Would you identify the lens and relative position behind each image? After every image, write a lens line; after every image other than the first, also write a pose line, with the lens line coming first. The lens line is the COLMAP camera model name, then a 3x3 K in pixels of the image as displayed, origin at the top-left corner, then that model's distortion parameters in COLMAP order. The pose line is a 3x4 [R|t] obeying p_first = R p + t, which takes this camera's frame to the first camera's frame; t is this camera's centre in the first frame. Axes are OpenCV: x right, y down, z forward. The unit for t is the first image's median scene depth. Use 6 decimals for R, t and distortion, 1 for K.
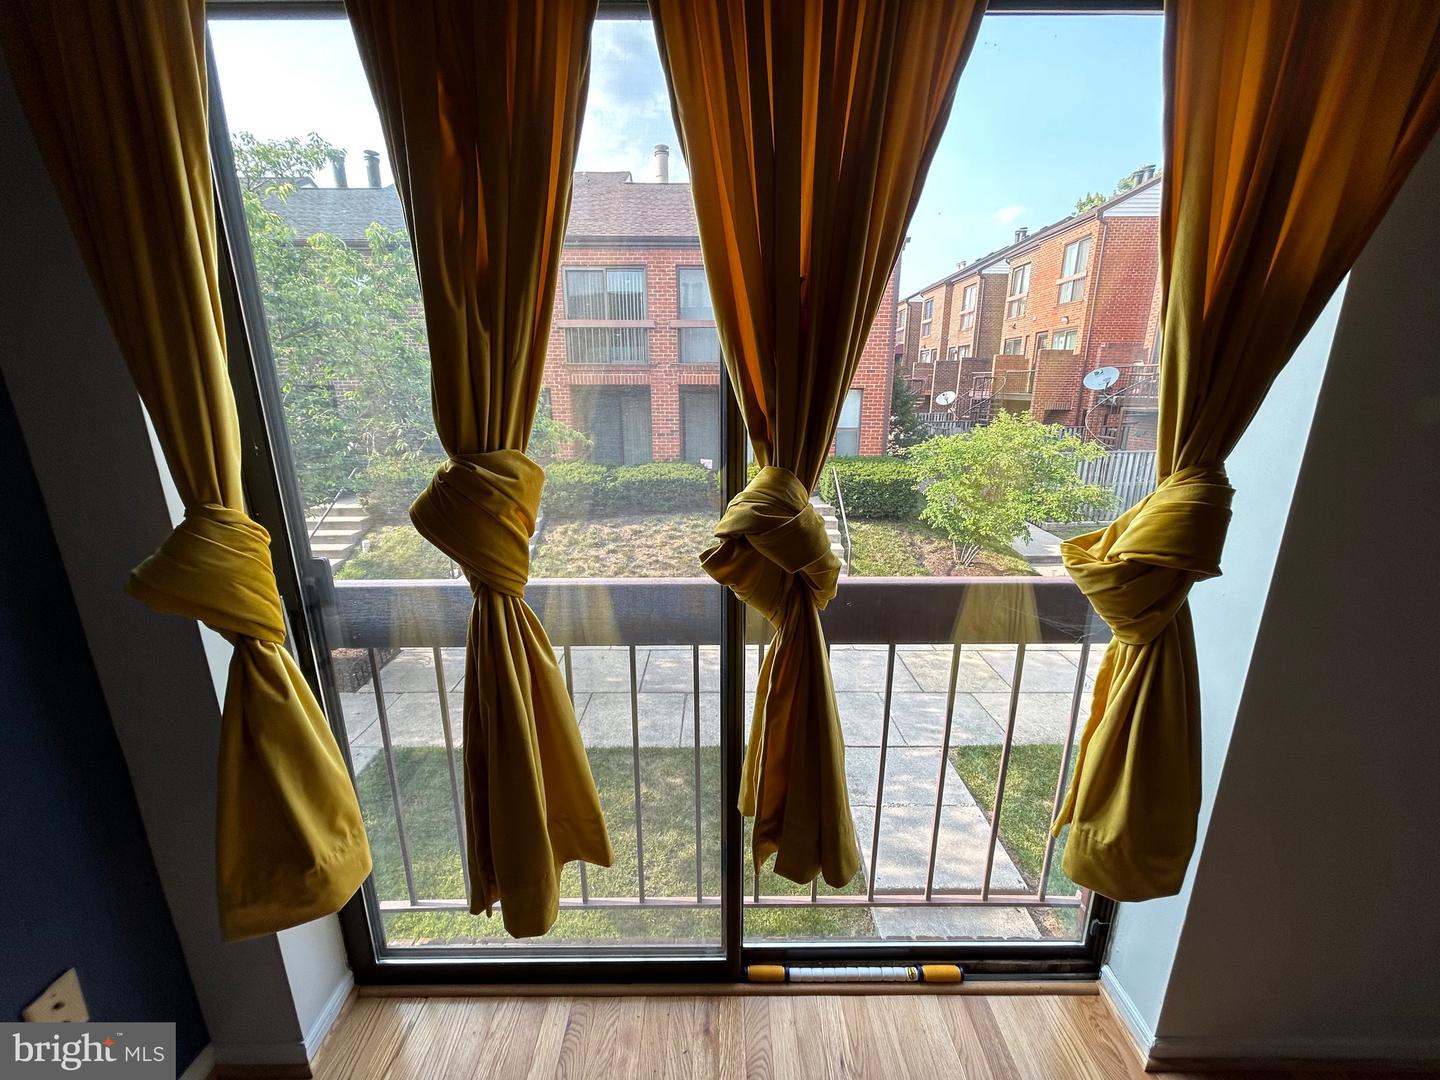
lens RADIAL K [[583.4, 0, 720.0], [0, 583.4, 540.0], [0, 0, 1]] dist [-0.003119, -0.000022]
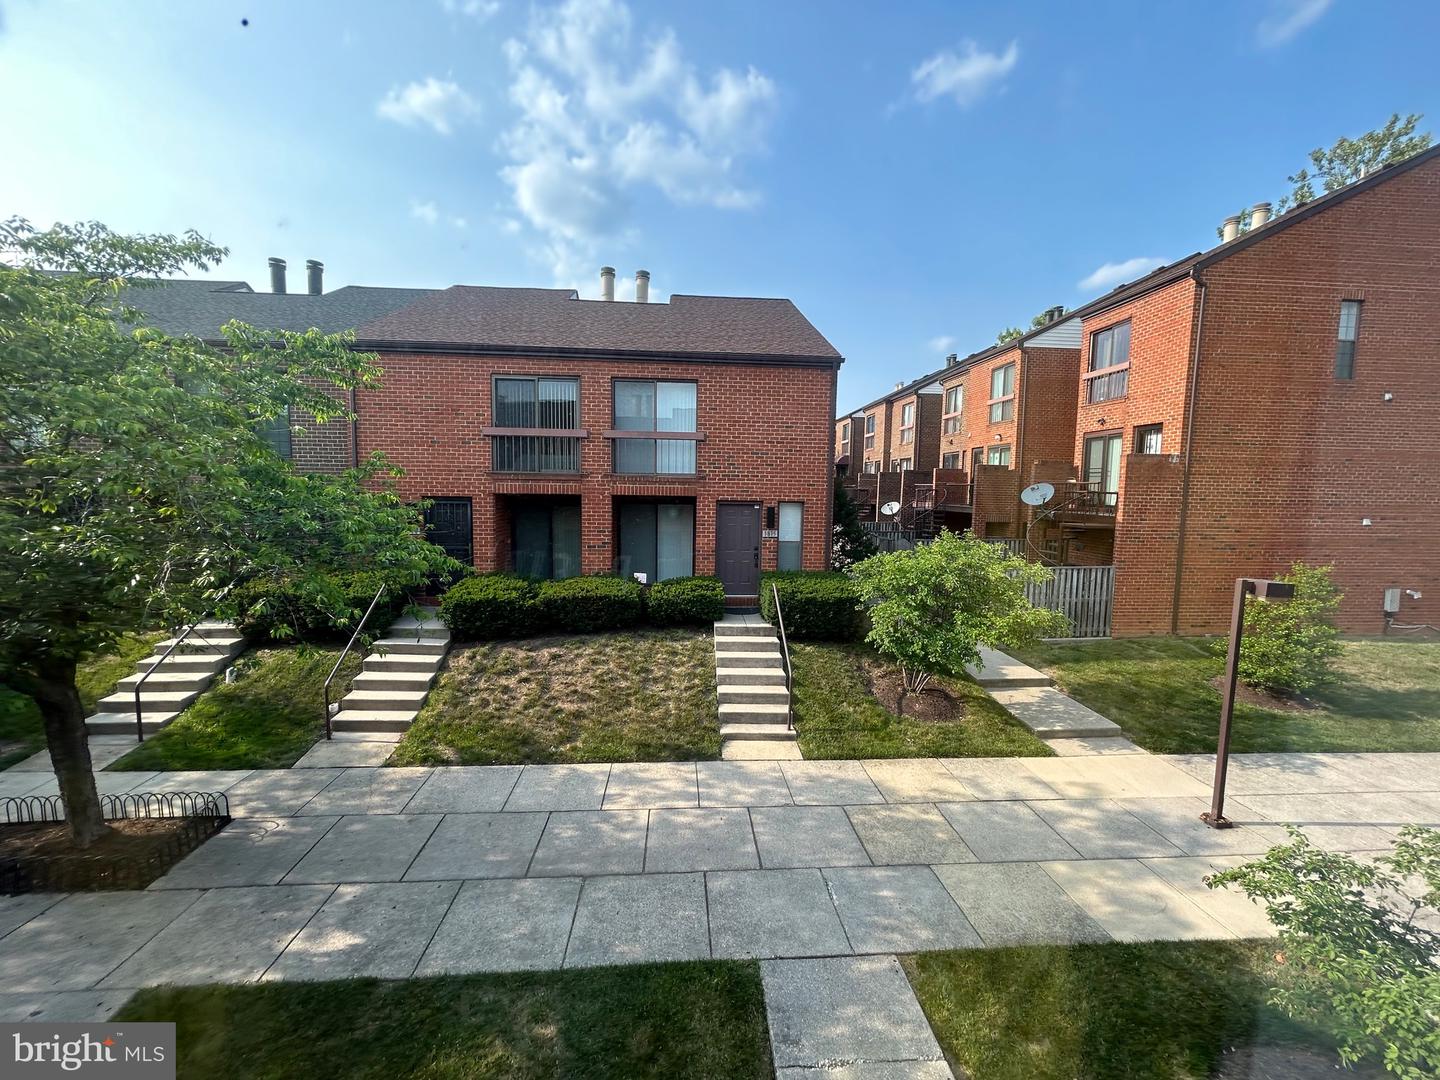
lens RADIAL K [[577.0, 0, 723.4], [0, 577.0, 537.1], [0, 0, 1]] dist [-0.000258, 0.000583]
pose [[0.997314, 0.009883, 0.072575, 0.045379], [0.002836, 0.984902, -0.173090, -0.038508], [-0.073190, 0.172831, 0.982229, 0.081478]]
